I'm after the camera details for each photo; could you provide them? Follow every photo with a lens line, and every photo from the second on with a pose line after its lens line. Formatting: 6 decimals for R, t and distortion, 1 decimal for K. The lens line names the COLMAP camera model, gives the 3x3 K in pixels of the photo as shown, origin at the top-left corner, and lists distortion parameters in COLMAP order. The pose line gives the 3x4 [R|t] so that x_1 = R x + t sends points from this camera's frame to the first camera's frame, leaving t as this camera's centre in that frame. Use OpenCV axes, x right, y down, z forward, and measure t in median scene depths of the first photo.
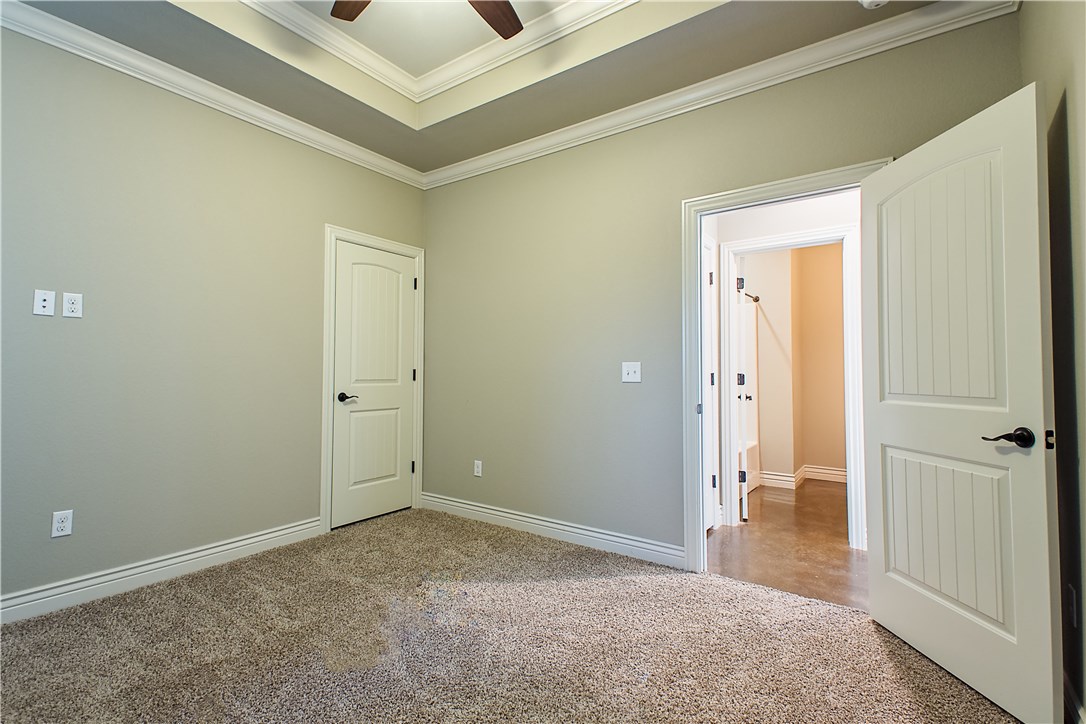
lens RADIAL K [[500.8, 0, 536.8], [0, 500.8, 357.2], [0, 0, 1]] dist [0.053374, -0.022829]
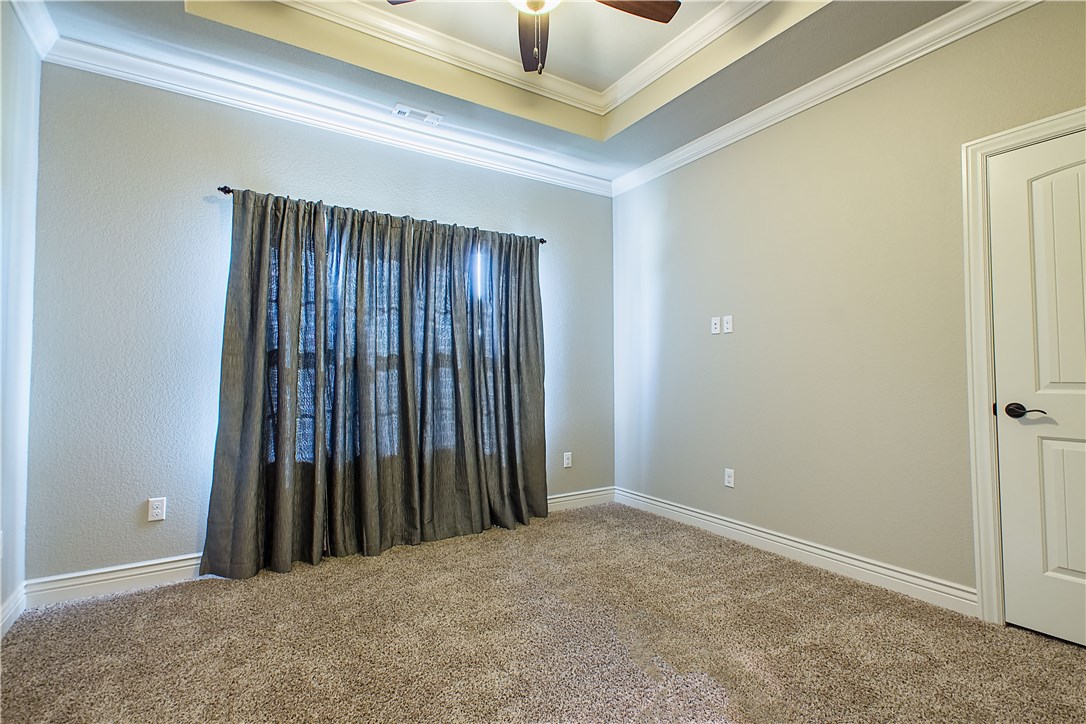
lens RADIAL K [[500.8, 0, 536.8], [0, 500.8, 357.2], [0, 0, 1]] dist [0.053374, -0.022829]
pose [[-0.379620, -0.038405, -0.924345, 0.416316], [0.028989, 0.998154, -0.053376, 0.034663], [0.924688, -0.047058, -0.377806, 0.748756]]
